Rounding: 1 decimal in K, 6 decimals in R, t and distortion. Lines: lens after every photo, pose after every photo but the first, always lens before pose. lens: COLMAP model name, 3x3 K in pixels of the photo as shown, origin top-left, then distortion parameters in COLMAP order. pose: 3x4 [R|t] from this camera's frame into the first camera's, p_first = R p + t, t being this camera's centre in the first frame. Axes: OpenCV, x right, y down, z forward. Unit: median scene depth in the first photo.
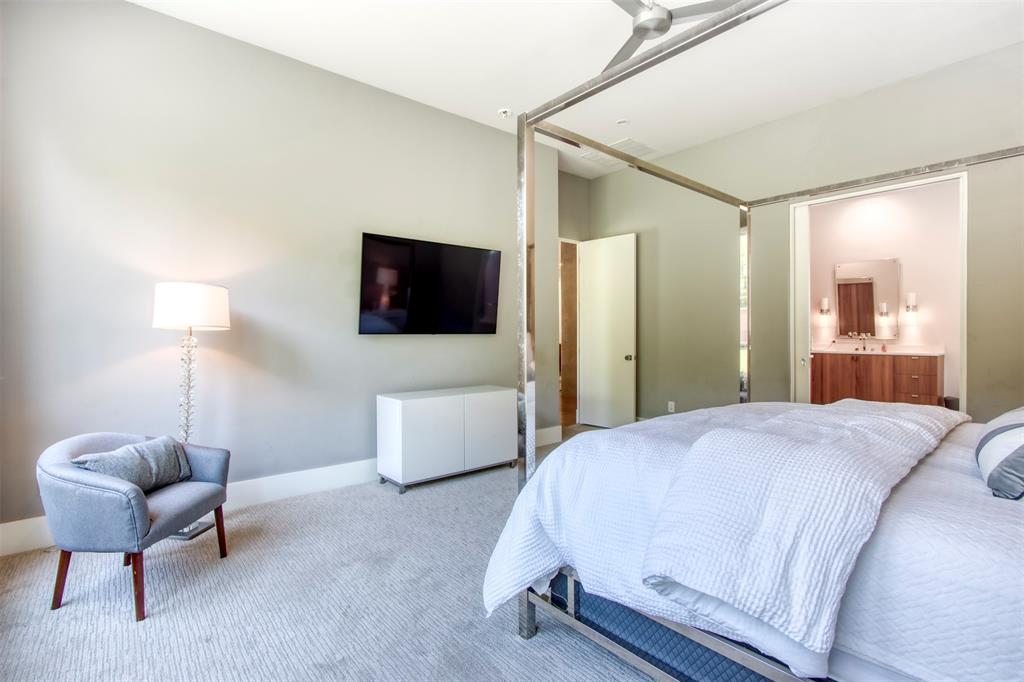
lens RADIAL K [[479.1, 0, 493.5], [0, 479.1, 337.9], [0, 0, 1]] dist [-0.012073, 0.000016]
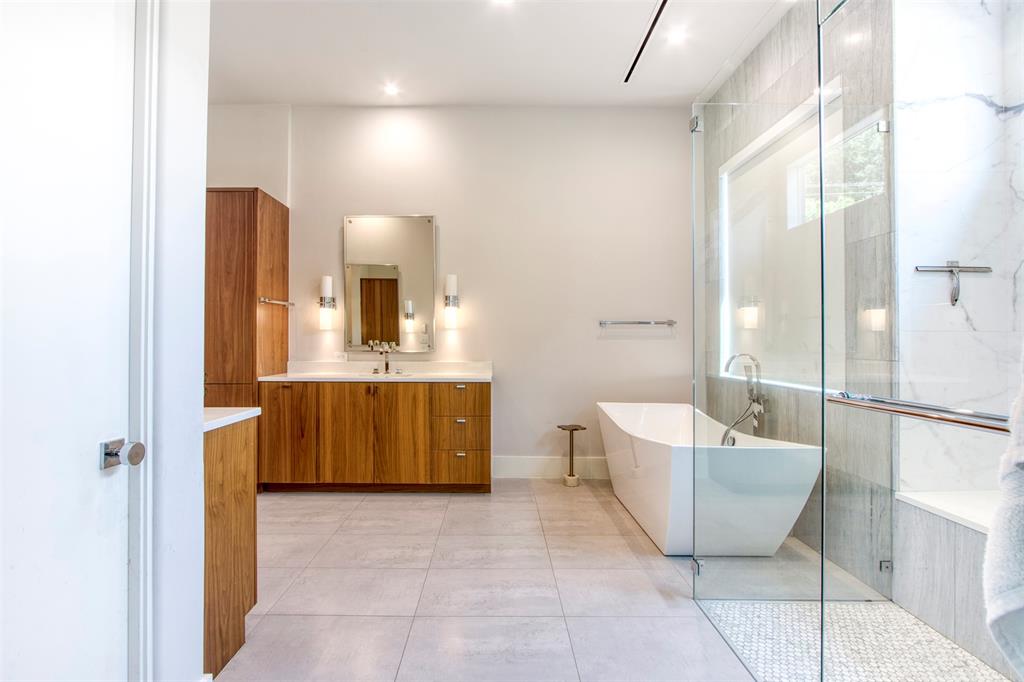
lens RADIAL K [[479.1, 0, 493.5], [0, 479.1, 337.9], [0, 0, 1]] dist [-0.012073, 0.000016]
pose [[0.639372, 0.011397, 0.768813, 0.422663], [0.001834, 0.999865, -0.016347, -0.005252], [-0.768895, 0.011862, 0.639265, 0.538061]]
